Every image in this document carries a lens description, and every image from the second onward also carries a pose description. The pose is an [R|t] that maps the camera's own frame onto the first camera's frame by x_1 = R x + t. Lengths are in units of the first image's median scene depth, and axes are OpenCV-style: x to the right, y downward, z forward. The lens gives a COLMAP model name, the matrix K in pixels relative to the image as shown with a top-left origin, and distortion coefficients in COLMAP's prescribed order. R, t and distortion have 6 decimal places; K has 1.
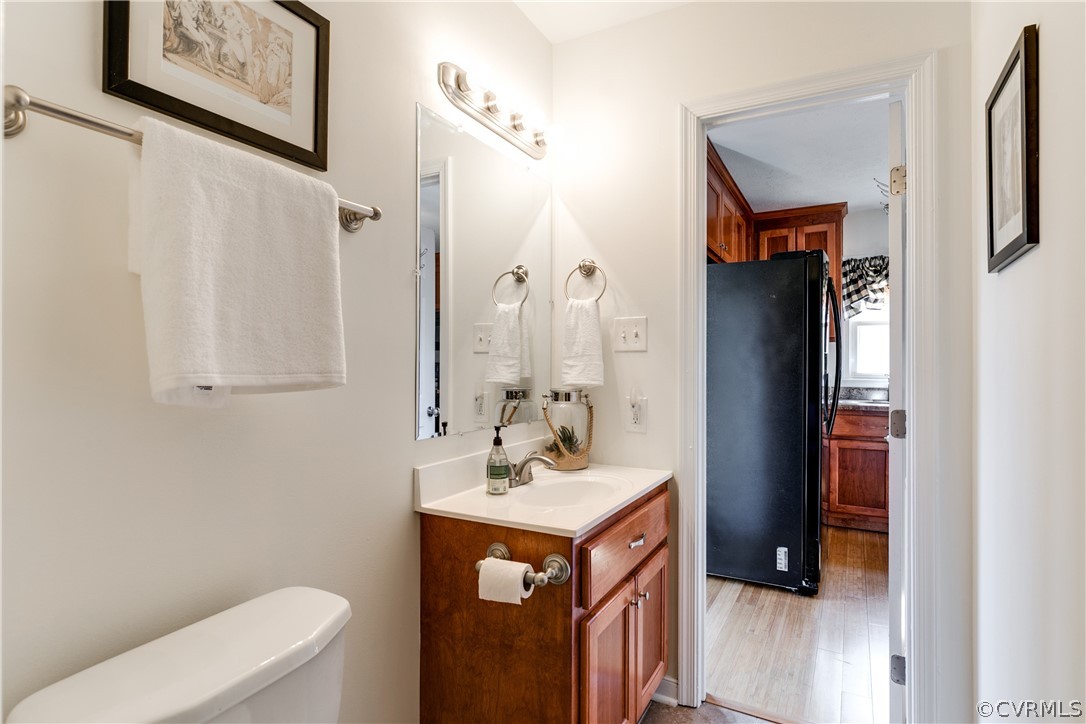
lens RADIAL K [[541.7, 0, 546.9], [0, 541.7, 365.1], [0, 0, 1]] dist [-0.001488, -0.000755]
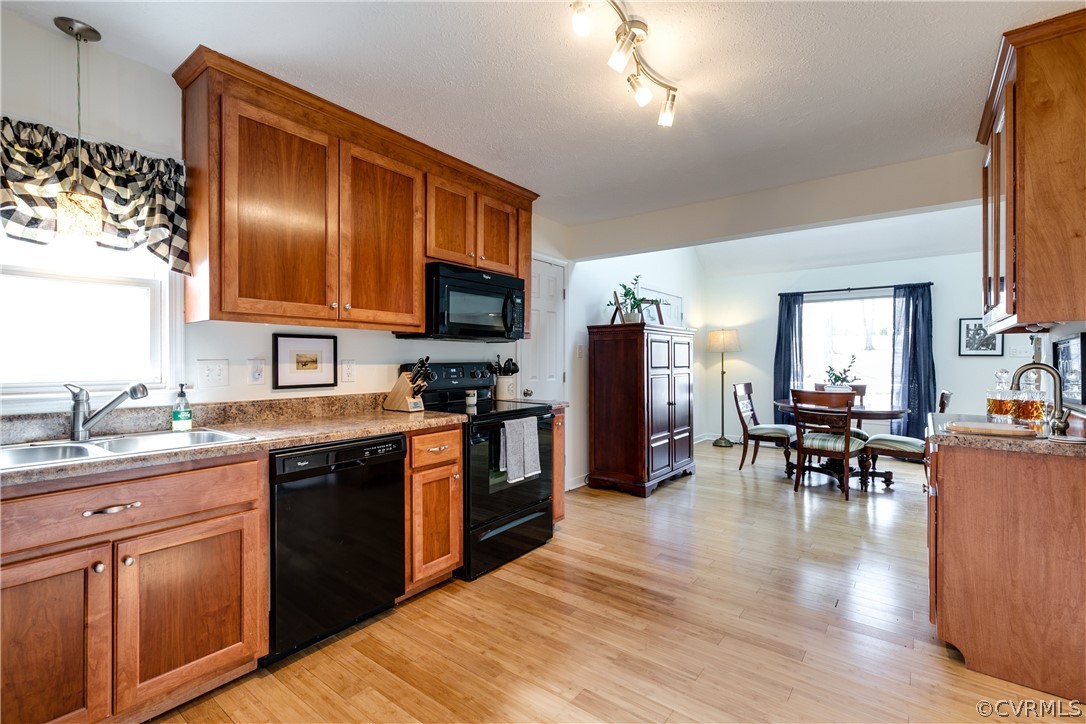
lens RADIAL K [[491.3, 0, 552.2], [0, 491.3, 362.4], [0, 0, 1]] dist [0.008648, -0.001678]
pose [[0.144990, -0.008789, 0.989394, 0.258751], [-0.002396, 0.999954, 0.009234, -0.006593], [-0.989430, -0.003709, 0.144963, 0.508616]]
